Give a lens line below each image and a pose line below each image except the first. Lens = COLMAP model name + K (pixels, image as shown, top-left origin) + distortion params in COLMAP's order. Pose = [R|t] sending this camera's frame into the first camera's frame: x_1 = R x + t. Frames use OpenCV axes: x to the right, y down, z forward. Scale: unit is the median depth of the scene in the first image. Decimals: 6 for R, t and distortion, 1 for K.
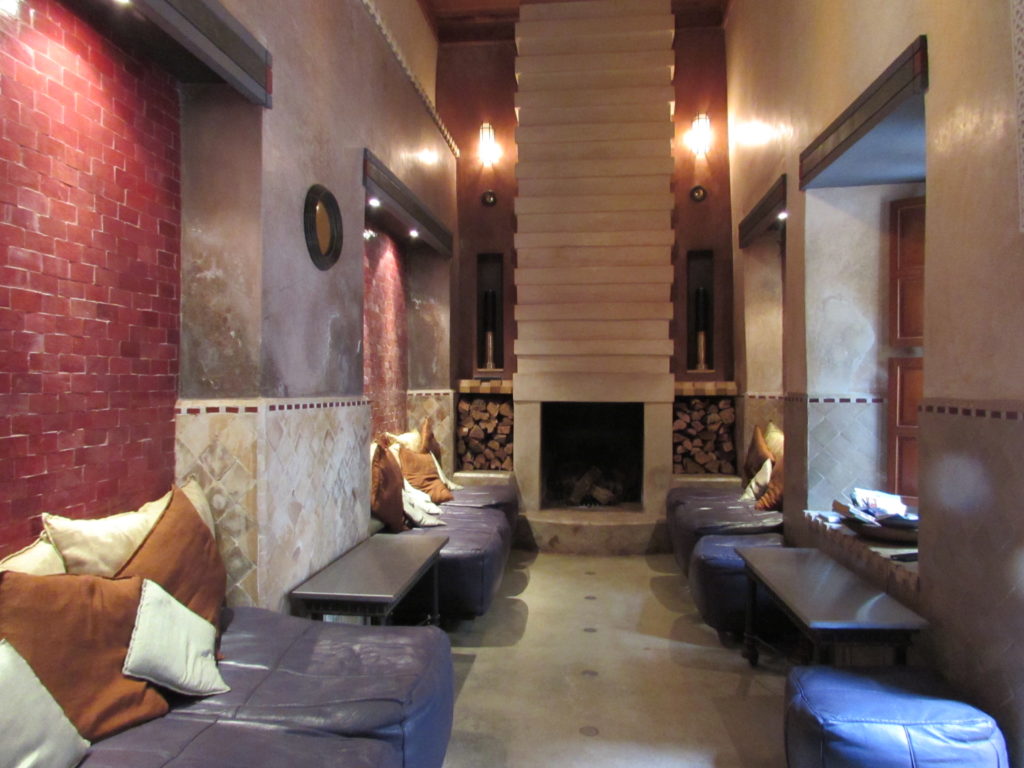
lens RADIAL K [[721.5, 0, 513.3], [0, 721.5, 382.4], [0, 0, 1]] dist [-0.043656, 0.021978]
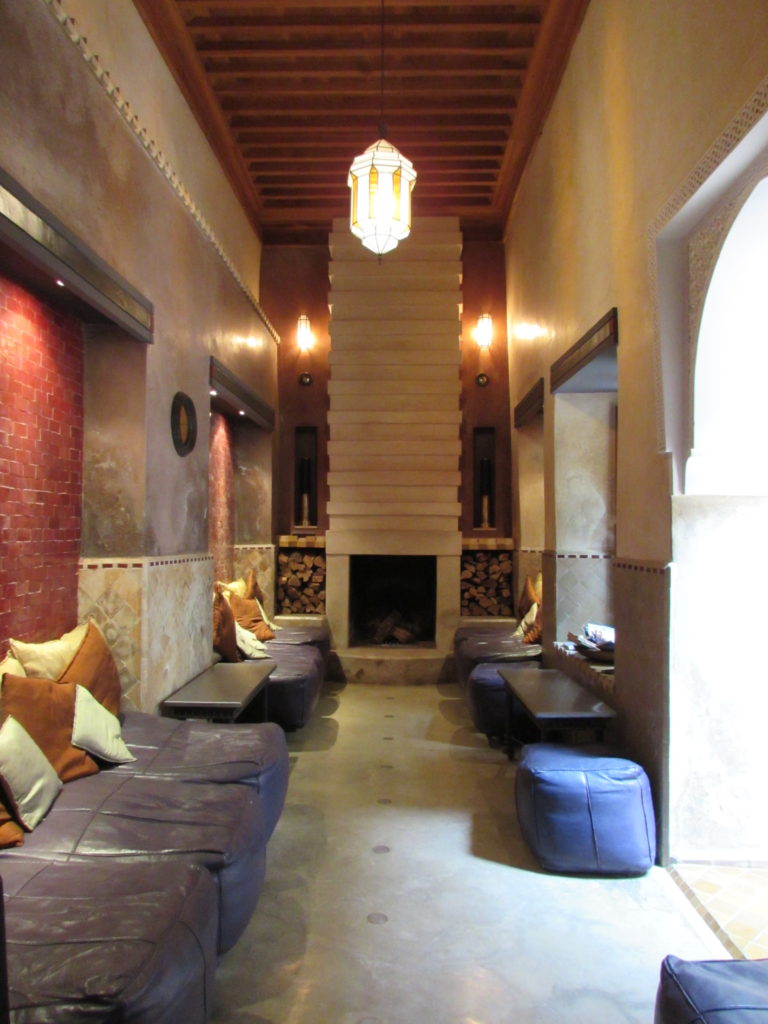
lens RADIAL K [[721.5, 0, 370.2], [0, 721.5, 517.1], [0, 0, 1]] dist [-0.043656, 0.021978]
pose [[0.997719, 0.004118, 0.067385, -0.012088], [-0.002928, 0.999838, -0.017740, -0.022635], [-0.067448, 0.017502, 0.997569, -0.281114]]
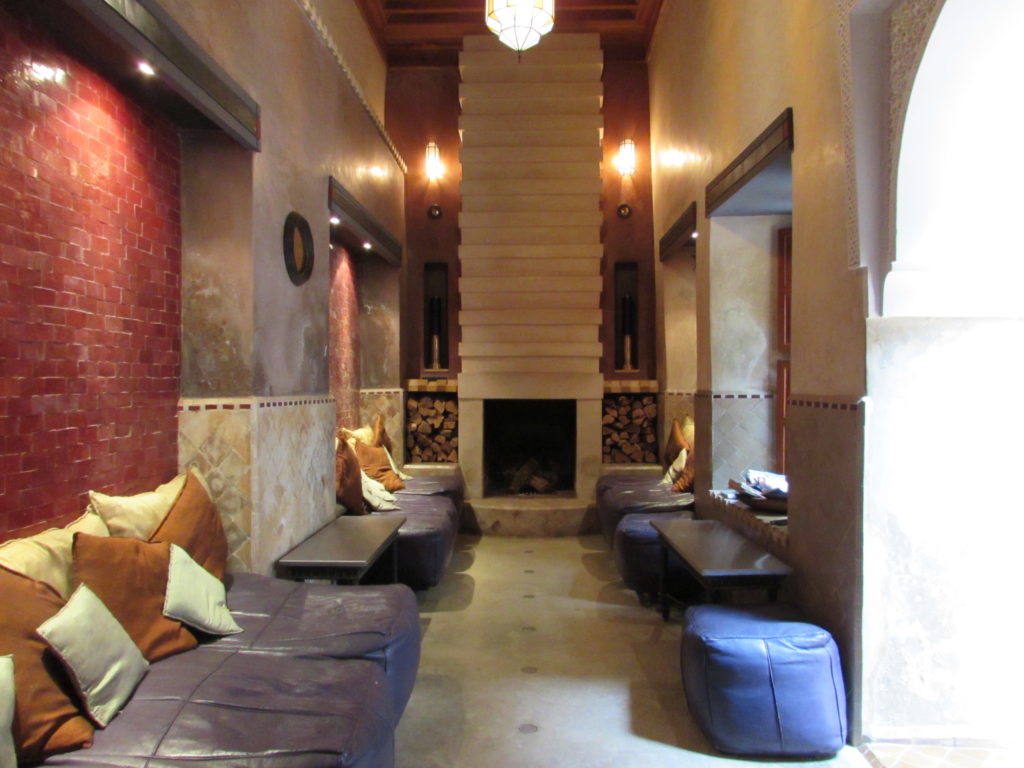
lens RADIAL K [[721.5, 0, 507.6], [0, 721.5, 386.3], [0, 0, 1]] dist [-0.043656, 0.021978]
pose [[0.996901, -0.004277, 0.078549, -0.018169], [0.003634, 0.999959, 0.008328, -0.002867], [-0.078581, -0.008017, 0.996875, -0.157451]]
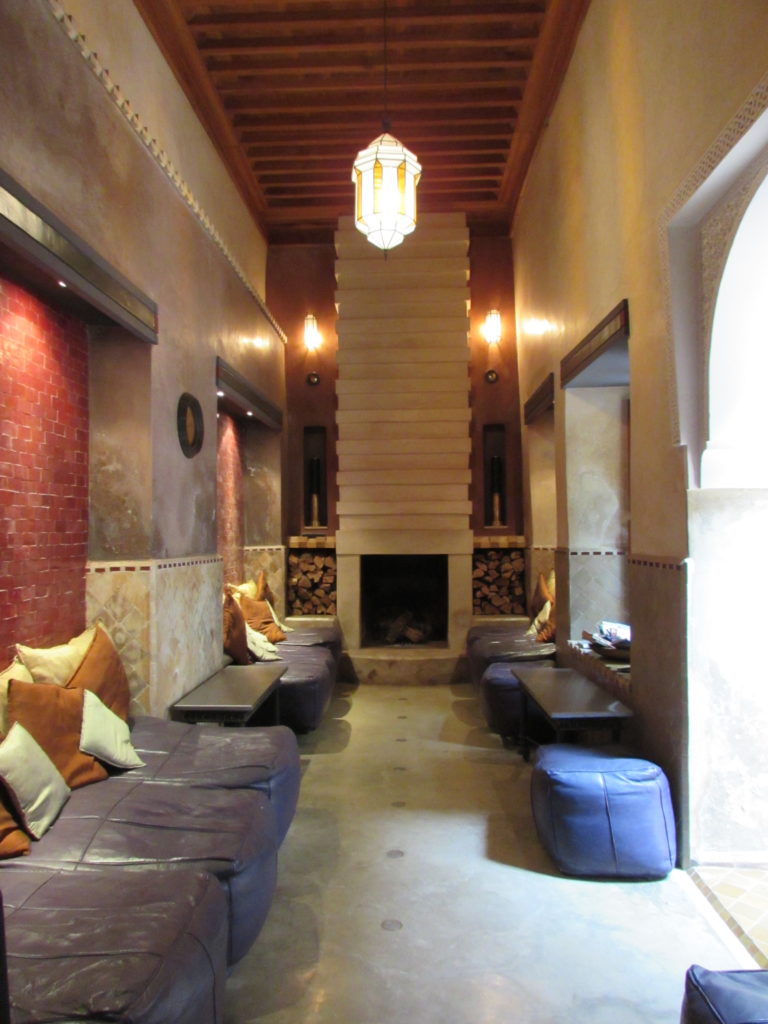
lens RADIAL K [[721.5, 0, 370.3], [0, 721.5, 516.9], [0, 0, 1]] dist [-0.043656, 0.021978]
pose [[0.998575, -0.010290, 0.052371, -0.008739], [0.011255, 0.999772, -0.018169, -0.021513], [-0.052172, 0.018733, 0.998462, -0.267272]]
